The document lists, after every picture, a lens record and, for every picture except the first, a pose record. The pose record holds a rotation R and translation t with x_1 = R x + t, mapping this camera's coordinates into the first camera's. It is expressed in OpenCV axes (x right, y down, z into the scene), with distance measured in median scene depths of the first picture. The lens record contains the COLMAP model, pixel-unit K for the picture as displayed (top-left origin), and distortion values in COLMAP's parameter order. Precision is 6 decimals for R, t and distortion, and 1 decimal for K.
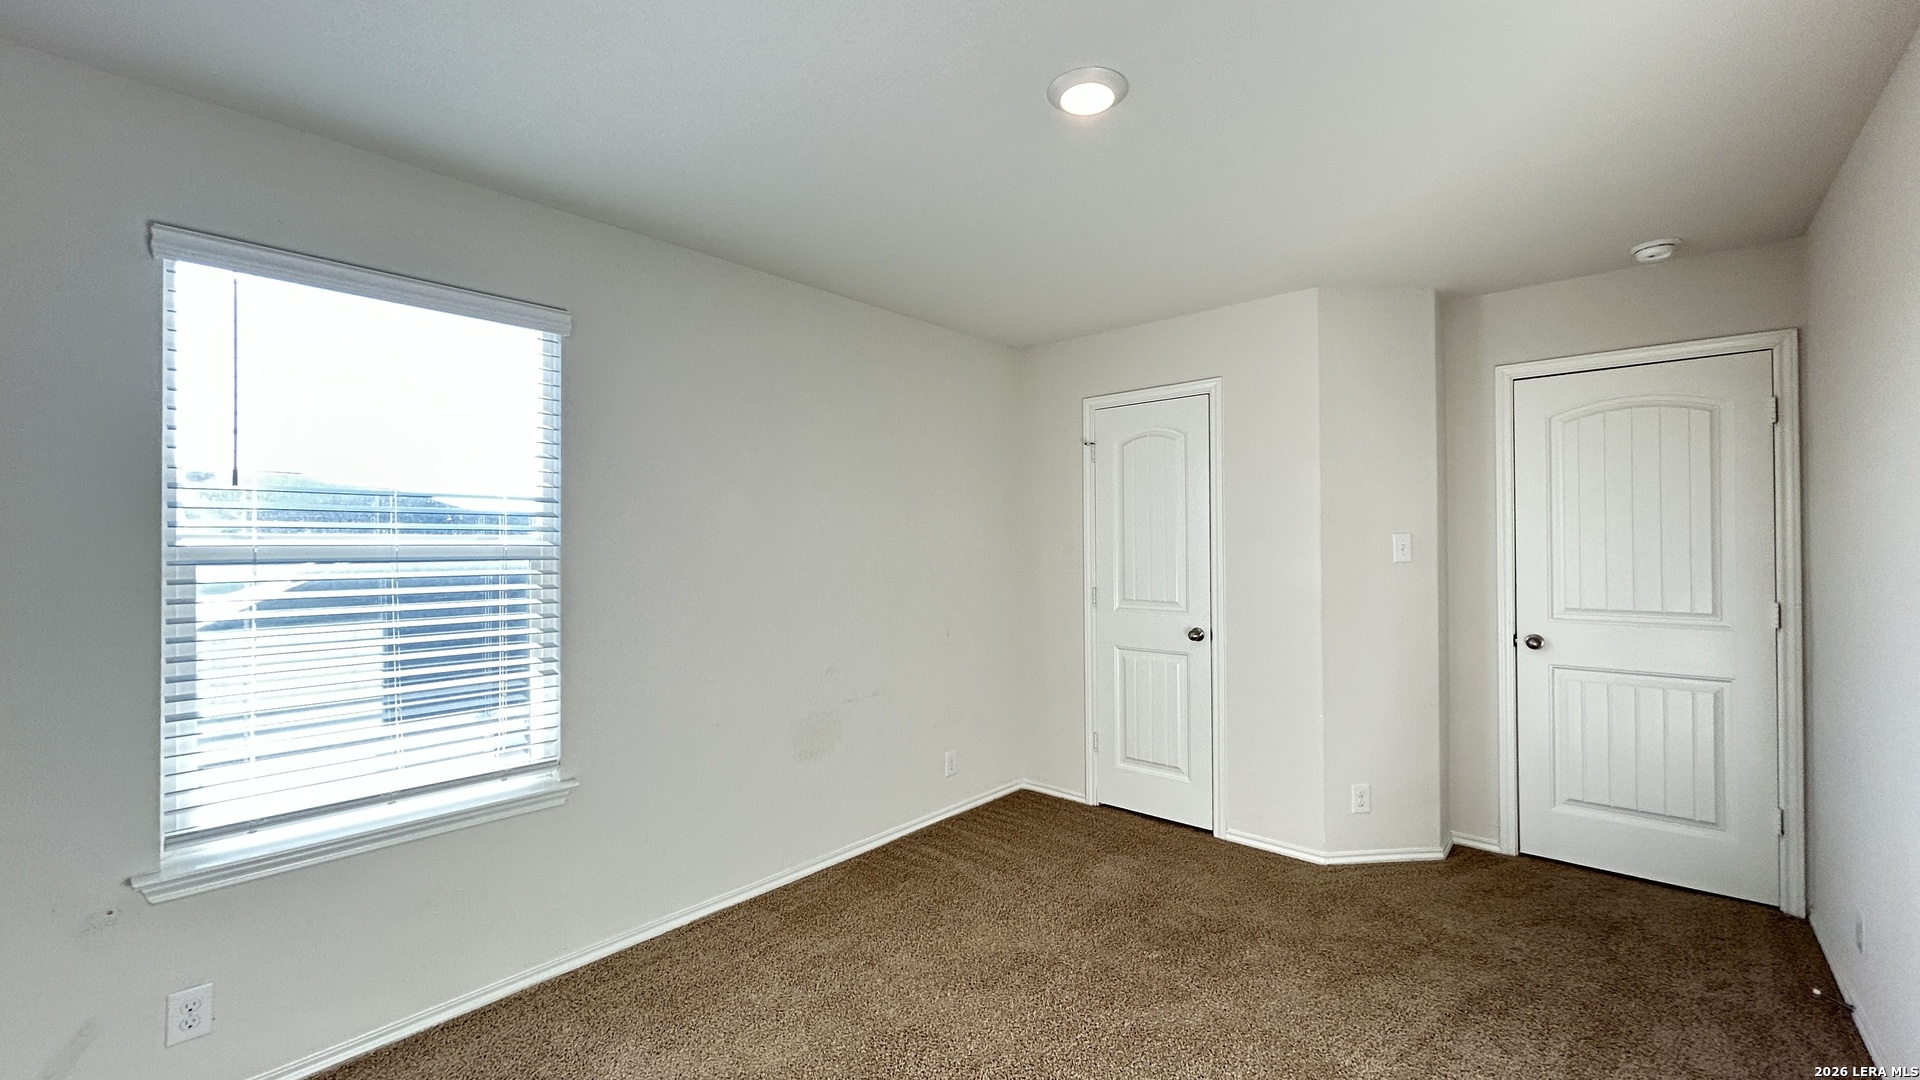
lens RADIAL K [[772.6, 0, 958.2], [0, 772.6, 541.0], [0, 0, 1]] dist [0.001219, 0.000120]
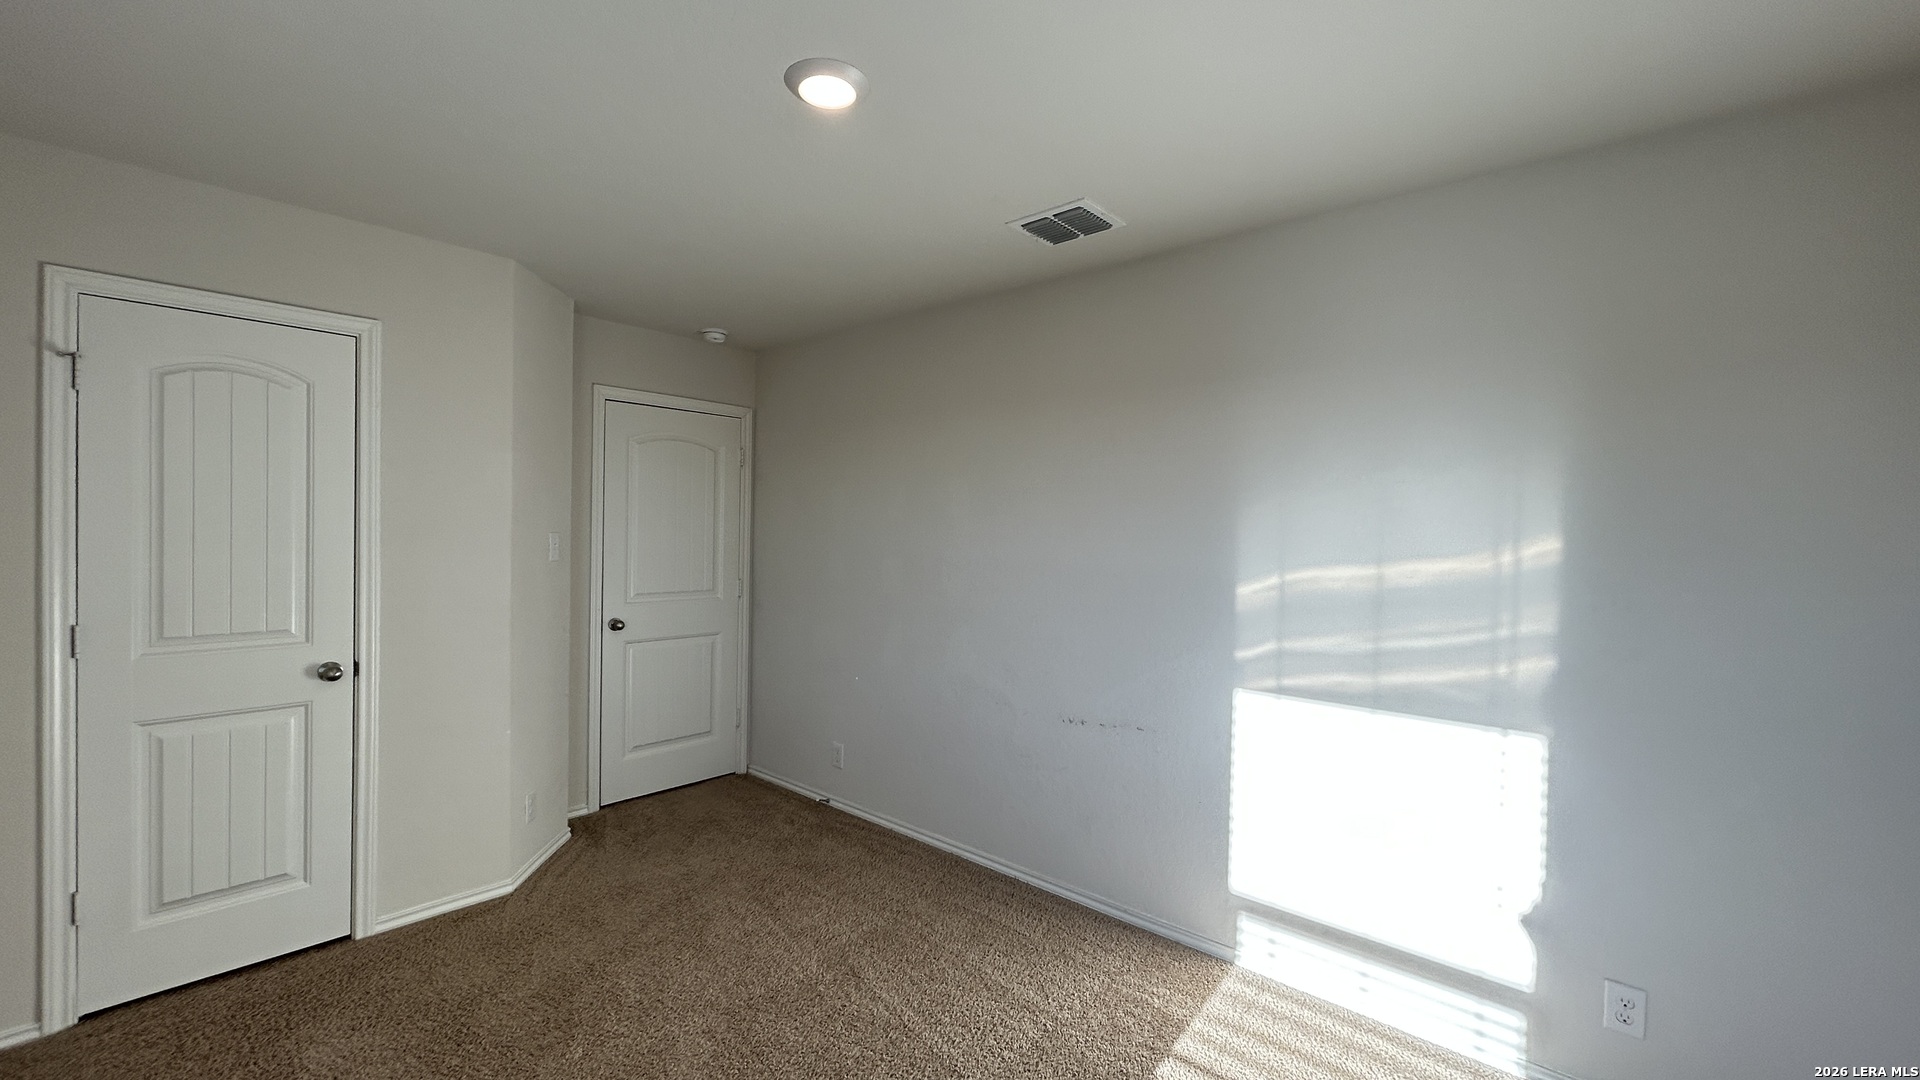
lens RADIAL K [[772.6, 0, 958.2], [0, 772.6, 541.0], [0, 0, 1]] dist [0.001219, 0.000120]
pose [[0.008521, -0.008210, 0.999930, -0.434598], [-0.019783, 0.999769, 0.008377, -0.017948], [-0.999768, -0.019853, 0.008357, 0.462374]]
